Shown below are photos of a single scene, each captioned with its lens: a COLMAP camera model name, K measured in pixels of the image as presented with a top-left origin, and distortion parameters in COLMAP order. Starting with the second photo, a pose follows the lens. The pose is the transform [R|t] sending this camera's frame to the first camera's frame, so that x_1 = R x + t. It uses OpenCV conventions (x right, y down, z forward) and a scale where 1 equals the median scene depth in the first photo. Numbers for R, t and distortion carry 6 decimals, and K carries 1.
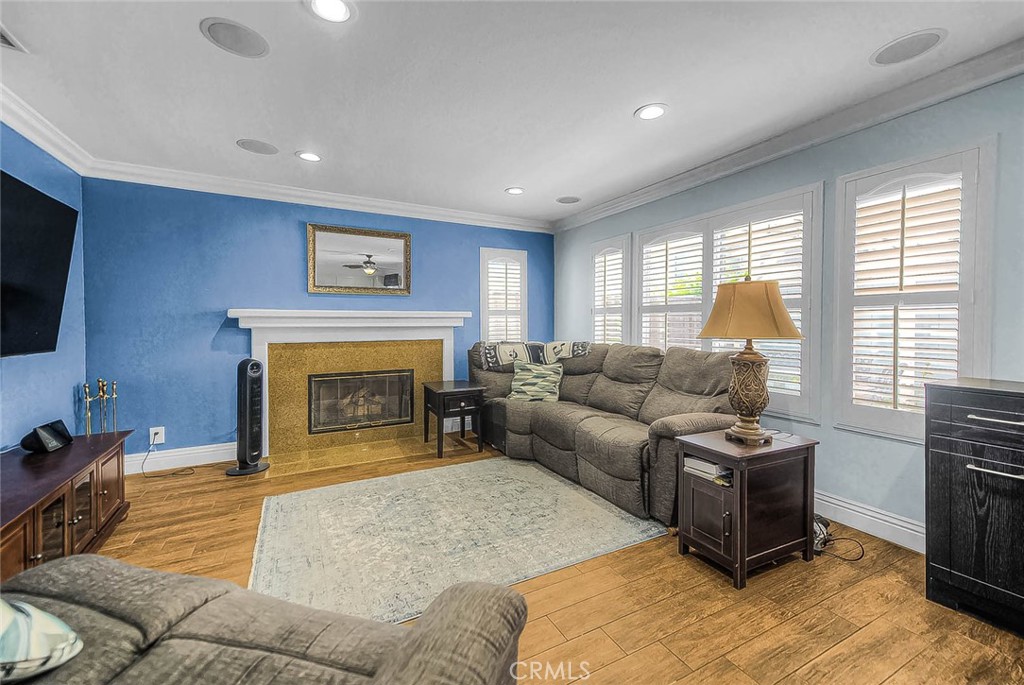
lens RADIAL K [[412.8, 0, 514.6], [0, 412.8, 322.4], [0, 0, 1]] dist [0.030962, -0.000002]
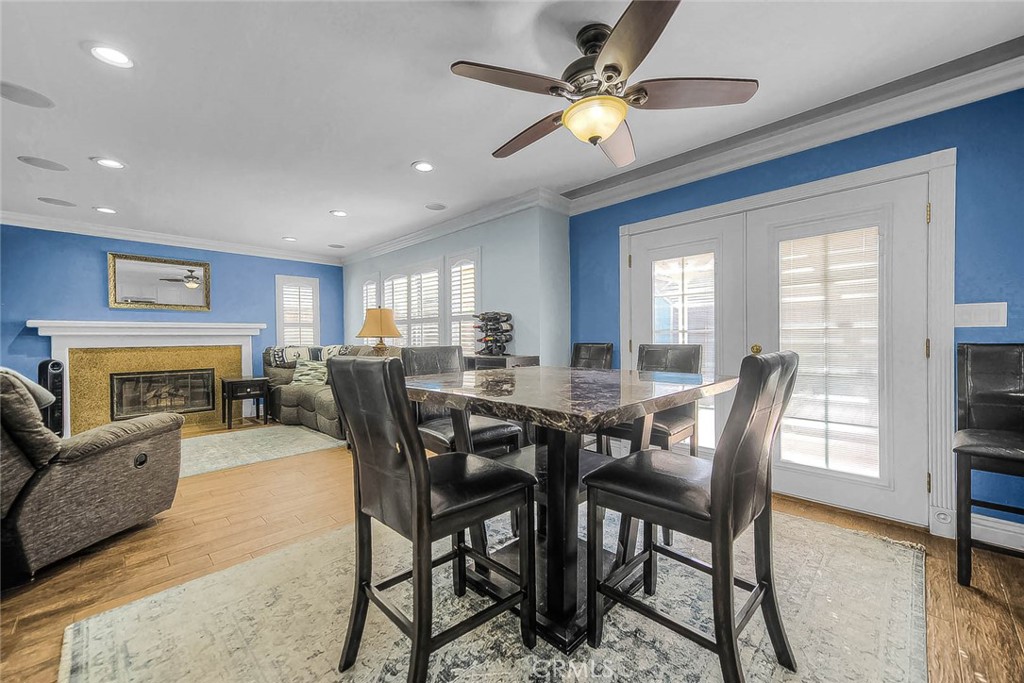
lens RADIAL K [[412.8, 0, 508.5], [0, 412.8, 339.5], [0, 0, 1]] dist [0.030962, -0.000002]
pose [[0.962720, -0.005647, 0.270442, 0.310557], [0.004475, 0.999978, 0.004952, 0.022809], [-0.270463, -0.003557, 0.962724, -0.546902]]
